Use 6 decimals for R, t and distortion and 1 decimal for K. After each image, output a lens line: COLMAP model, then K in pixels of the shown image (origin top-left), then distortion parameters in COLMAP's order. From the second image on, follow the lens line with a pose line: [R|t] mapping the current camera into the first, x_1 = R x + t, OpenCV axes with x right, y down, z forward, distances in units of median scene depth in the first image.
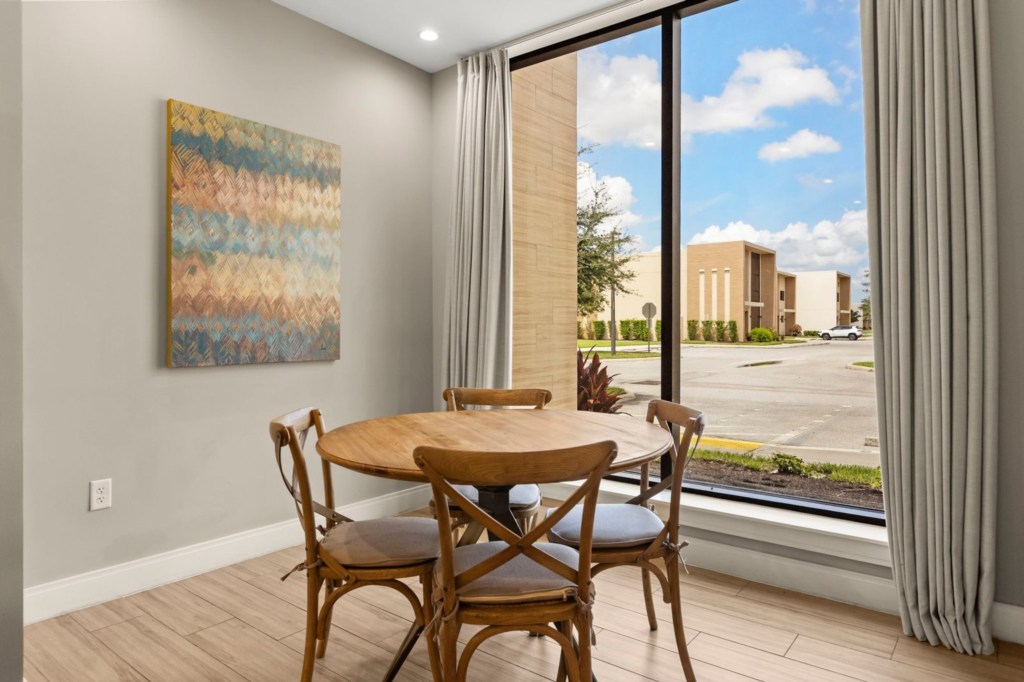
lens RADIAL K [[654.2, 0, 496.9], [0, 654.2, 315.6], [0, 0, 1]] dist [0.007263, -0.037841]
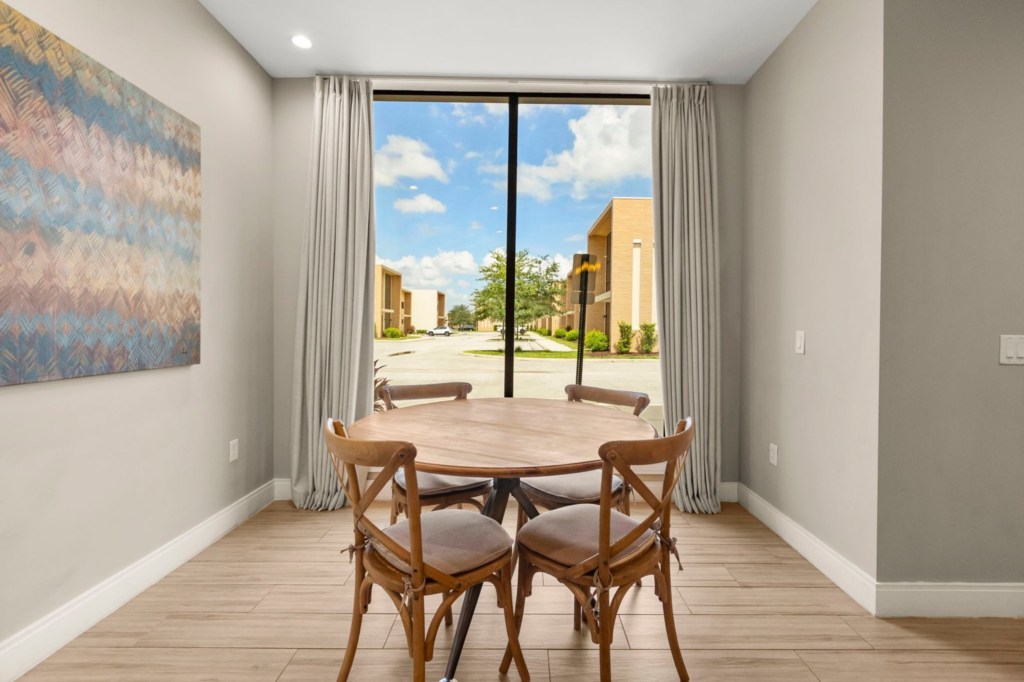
lens RADIAL K [[473.9, 0, 540.9], [0, 473.9, 326.6], [0, 0, 1]] dist [-0.003616, -0.000825]
pose [[0.764387, 0.006221, 0.644728, -0.328796], [-0.017003, 0.999800, 0.010512, 0.000627], [-0.644533, -0.018998, 0.764340, 0.213931]]
